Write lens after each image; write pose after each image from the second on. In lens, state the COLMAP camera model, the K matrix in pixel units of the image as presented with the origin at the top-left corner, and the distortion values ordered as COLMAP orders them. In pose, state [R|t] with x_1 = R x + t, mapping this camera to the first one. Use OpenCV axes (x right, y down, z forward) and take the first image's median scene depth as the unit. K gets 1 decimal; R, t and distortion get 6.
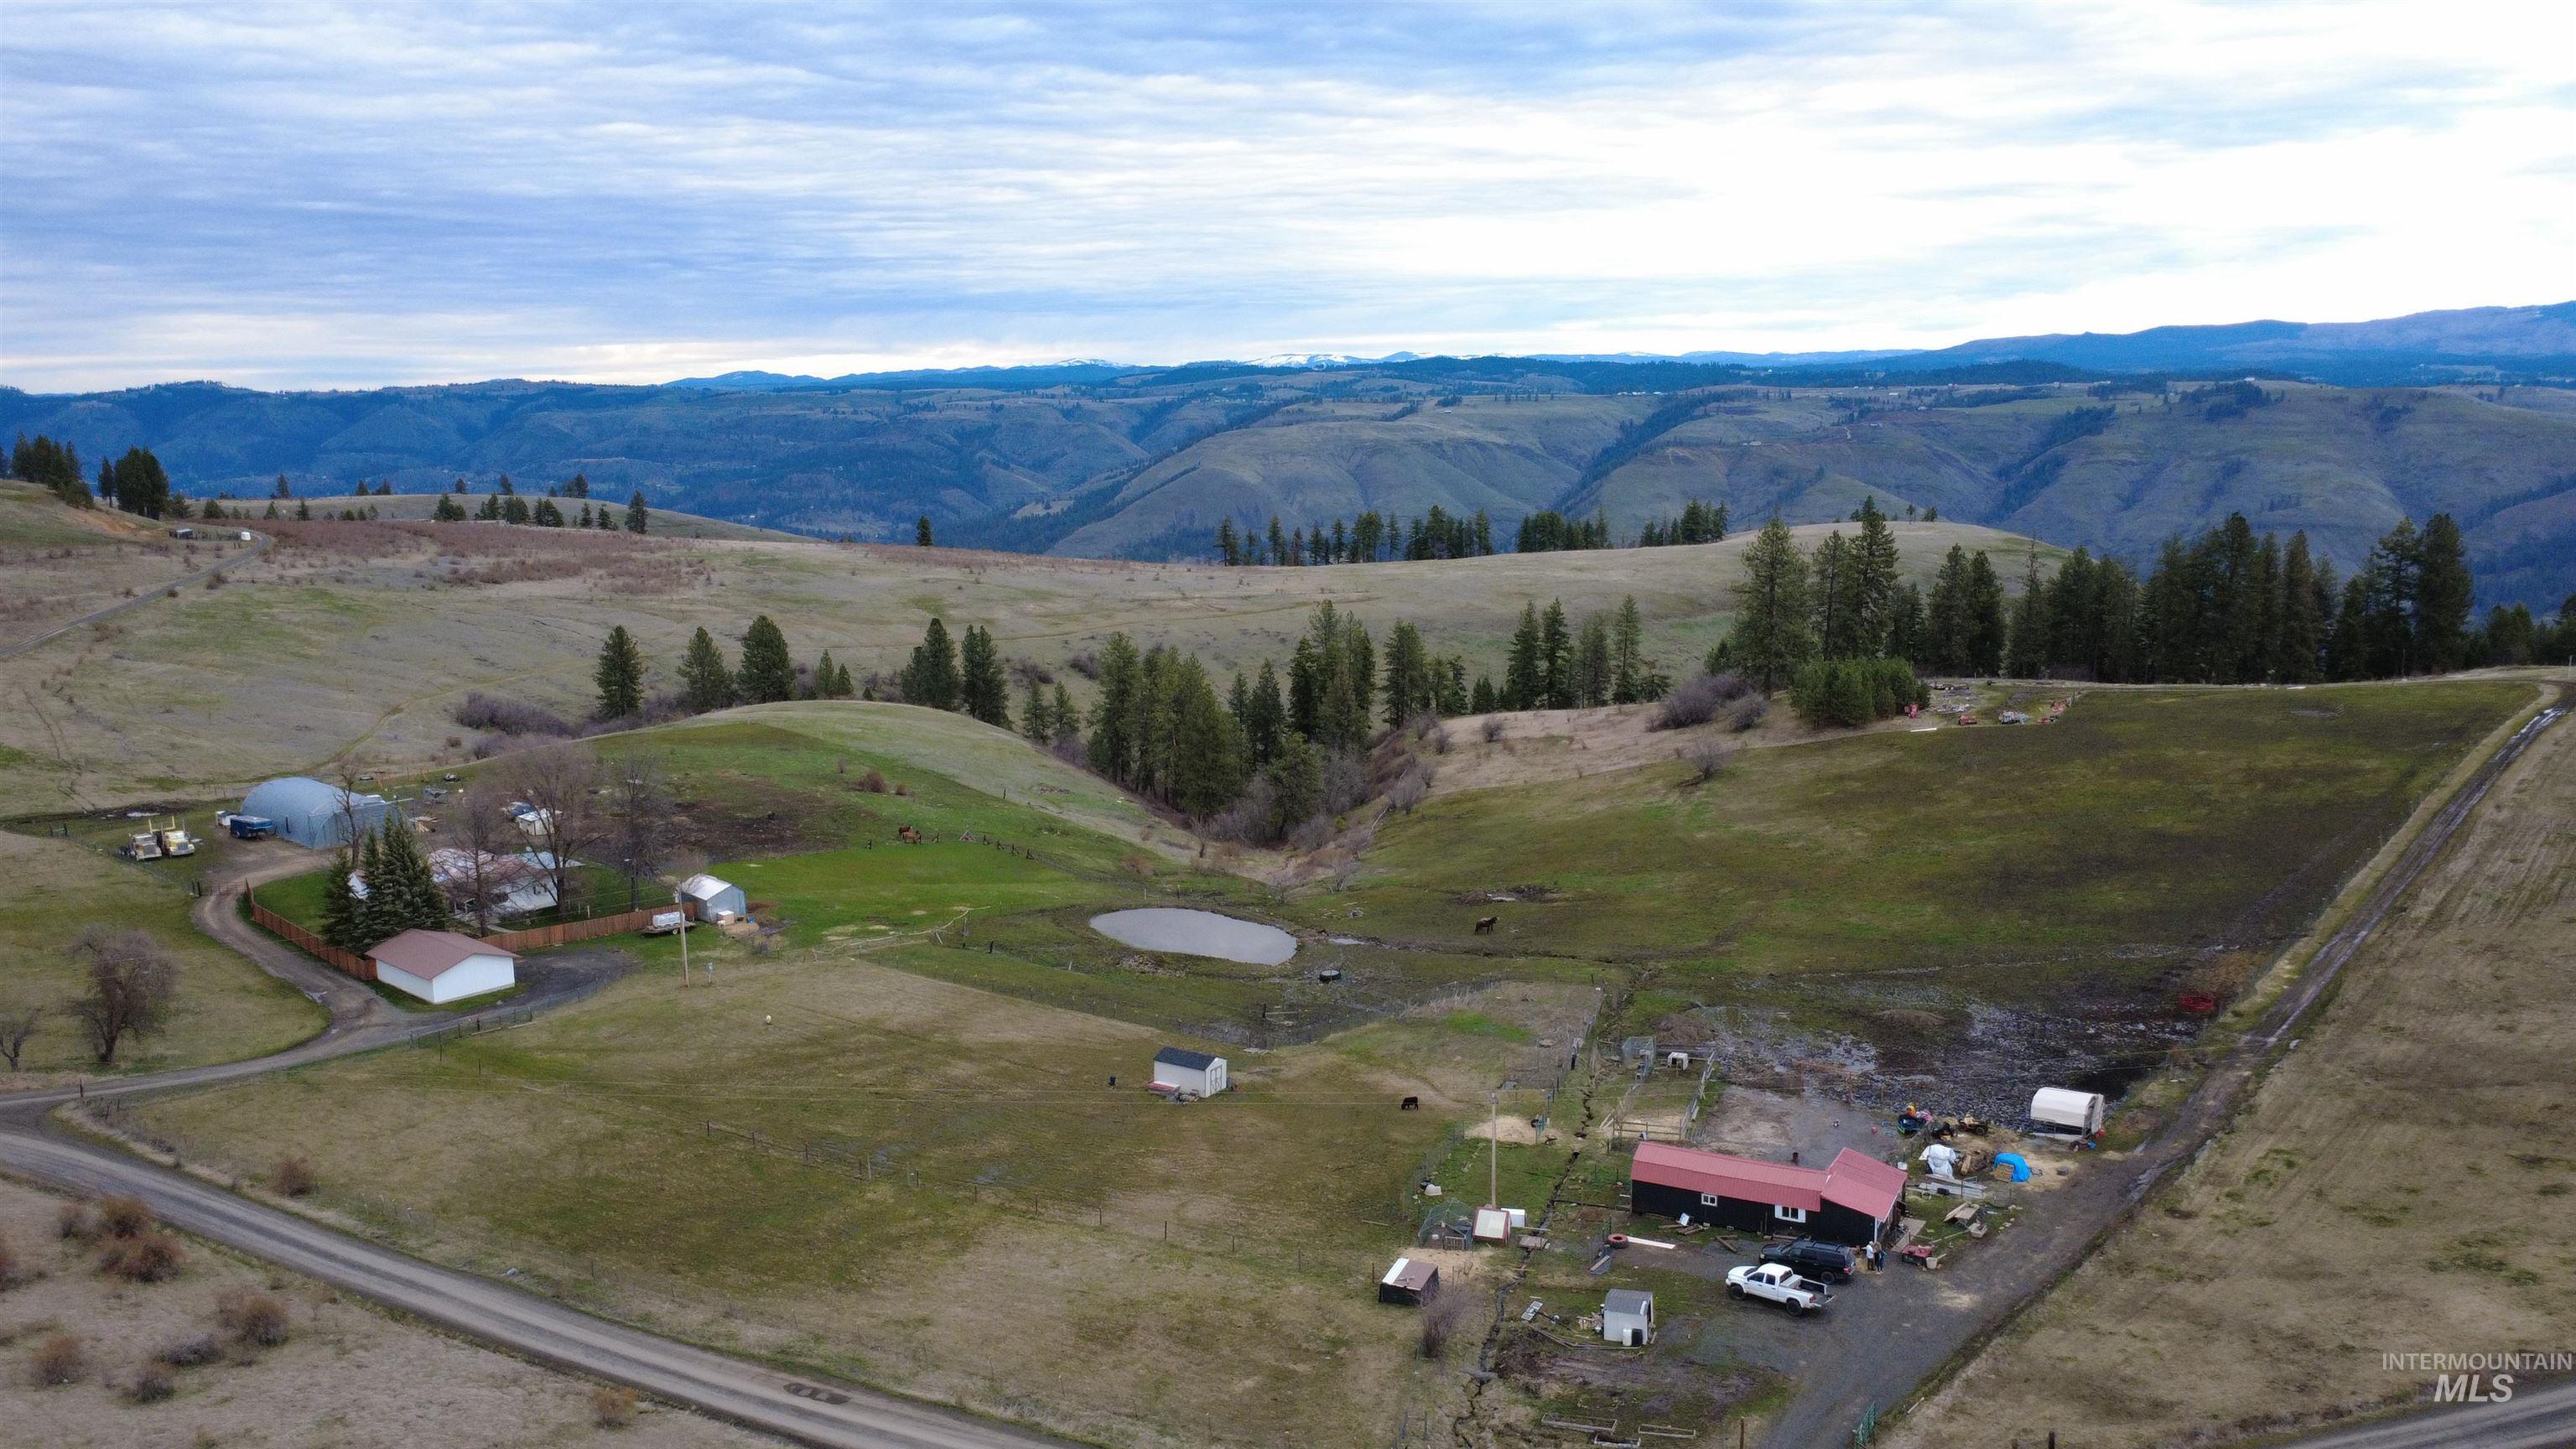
lens RADIAL K [[1864.5, 0, 1288.0], [0, 1864.5, 724.5], [0, 0, 1]] dist [-0.000495, 0.000018]
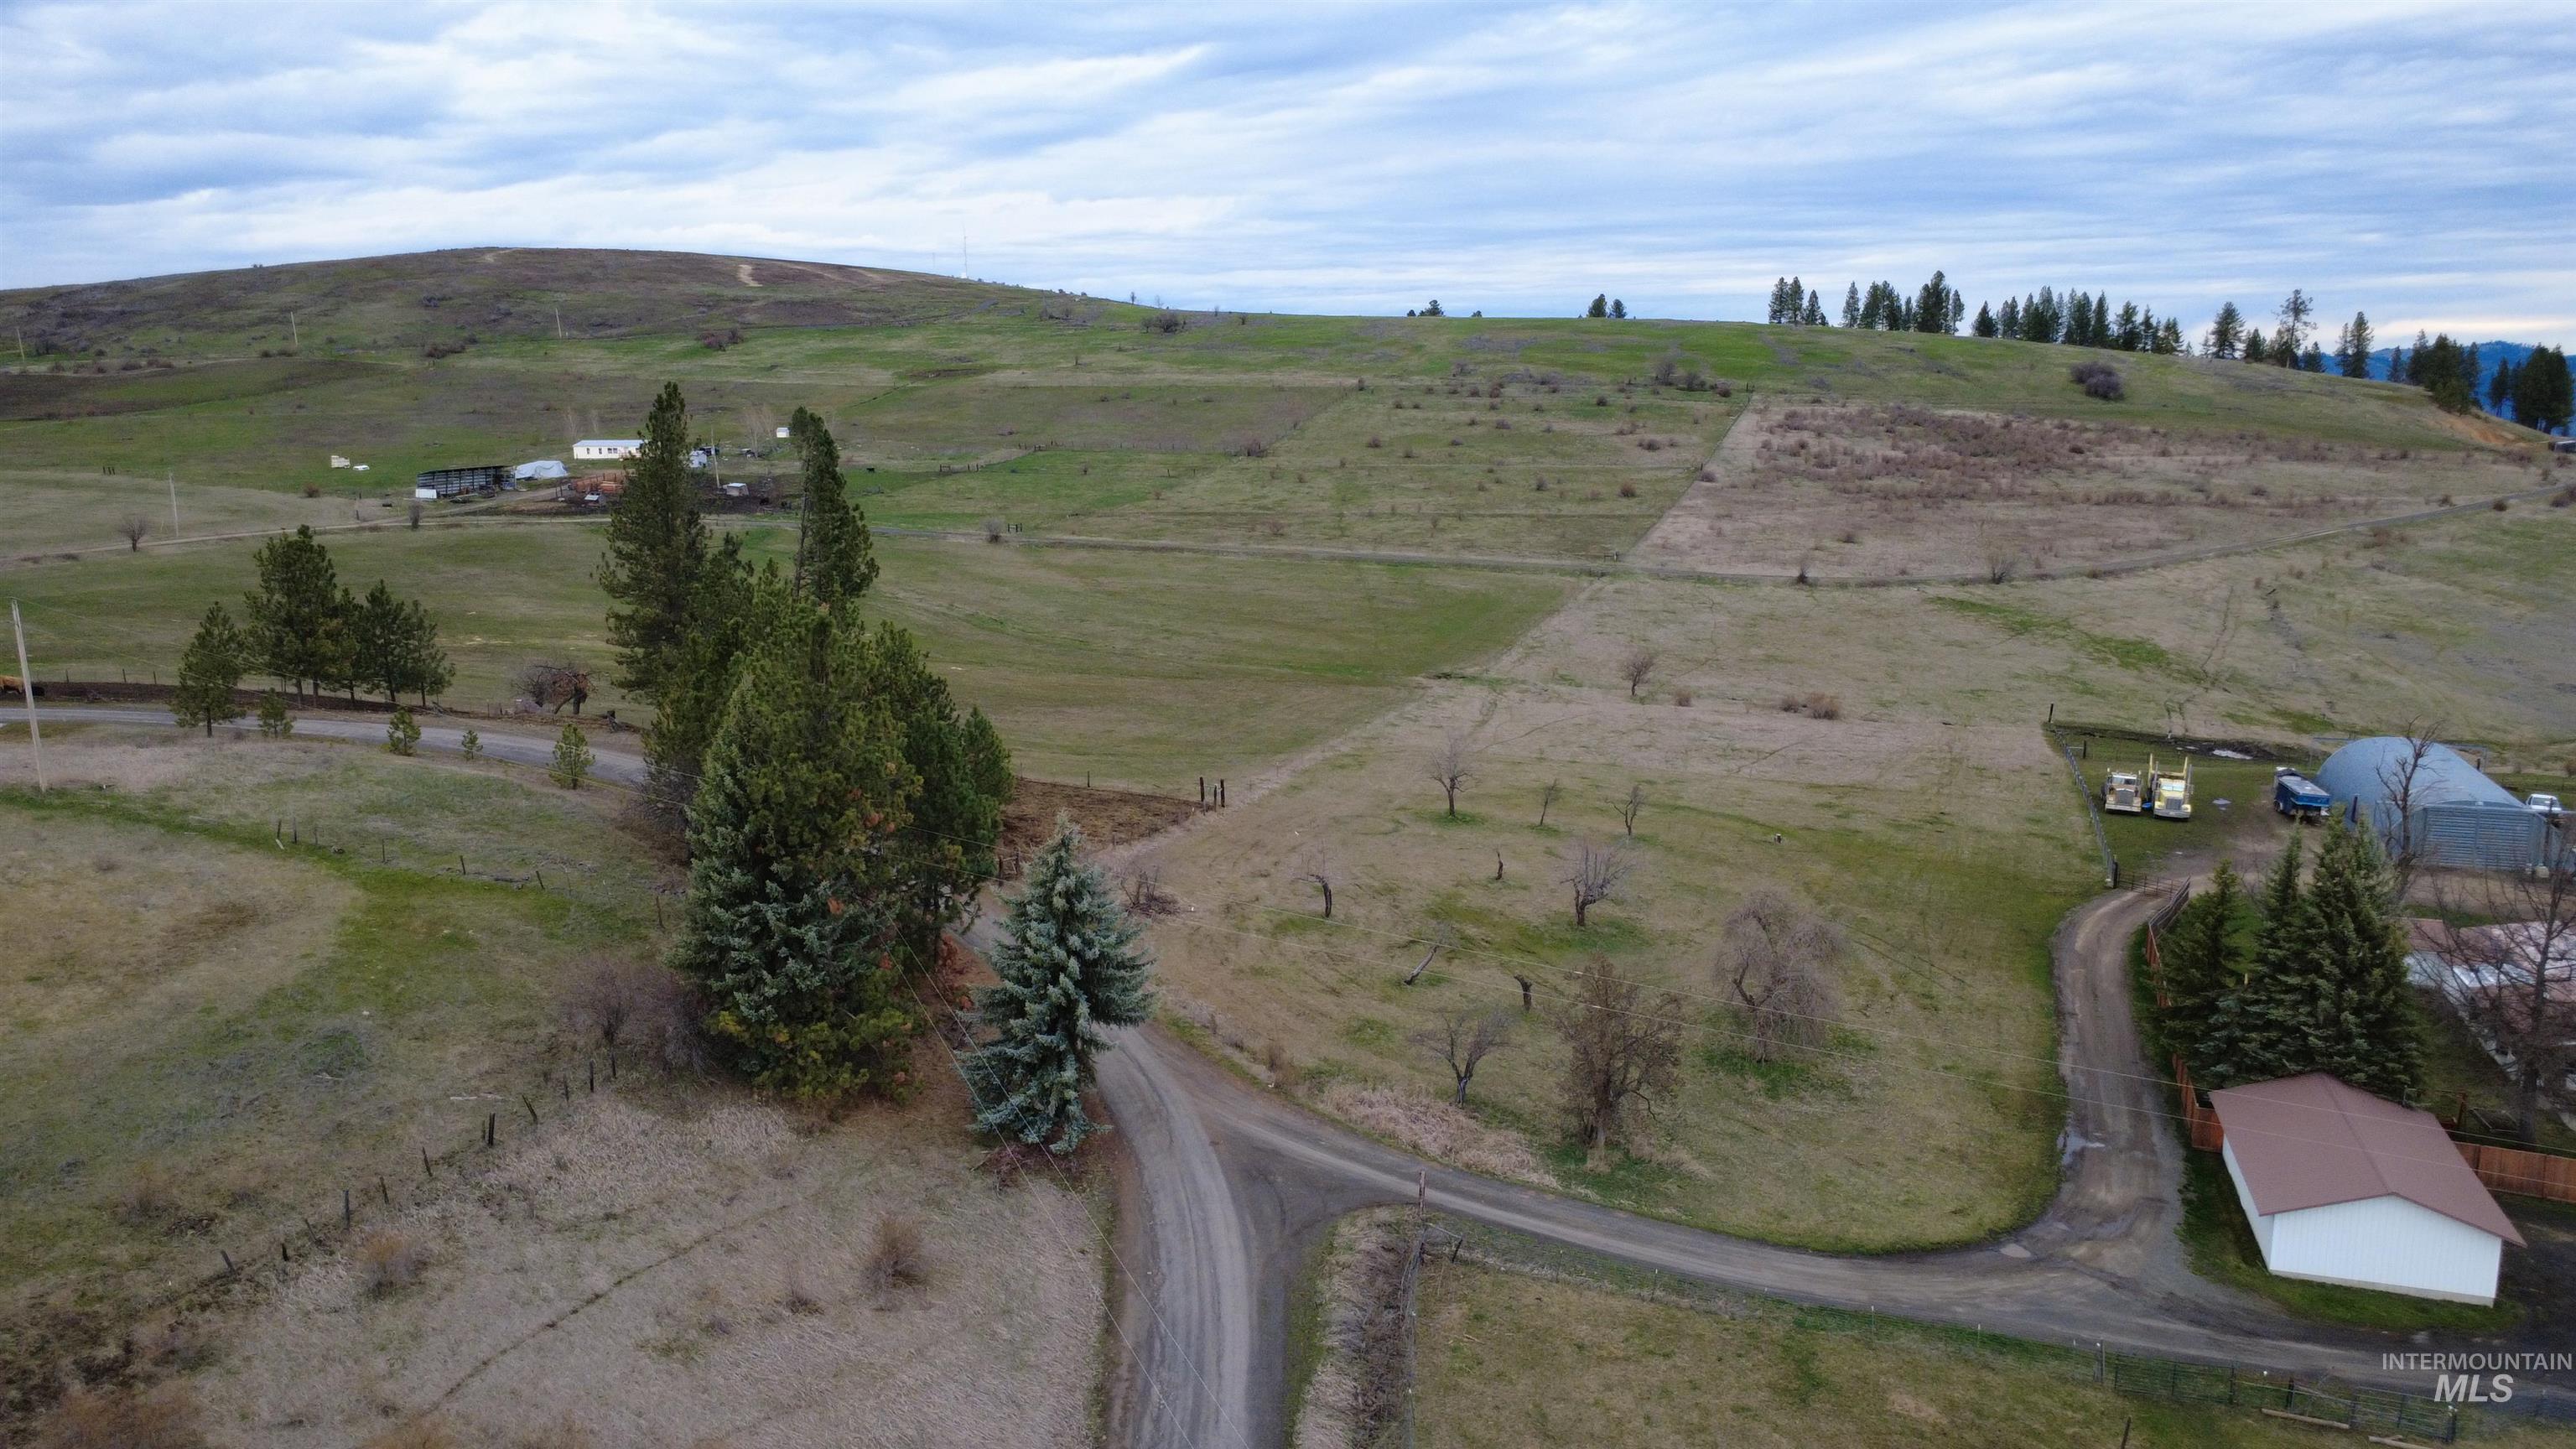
lens RADIAL K [[1864.5, 0, 1288.0], [0, 1864.5, 724.5], [0, 0, 1]] dist [-0.000495, 0.000018]
pose [[0.384638, 0.177101, -0.905919, -0.075935], [-0.159033, 0.979461, 0.123955, 0.004255], [0.909265, 0.096393, 0.404903, 0.257585]]
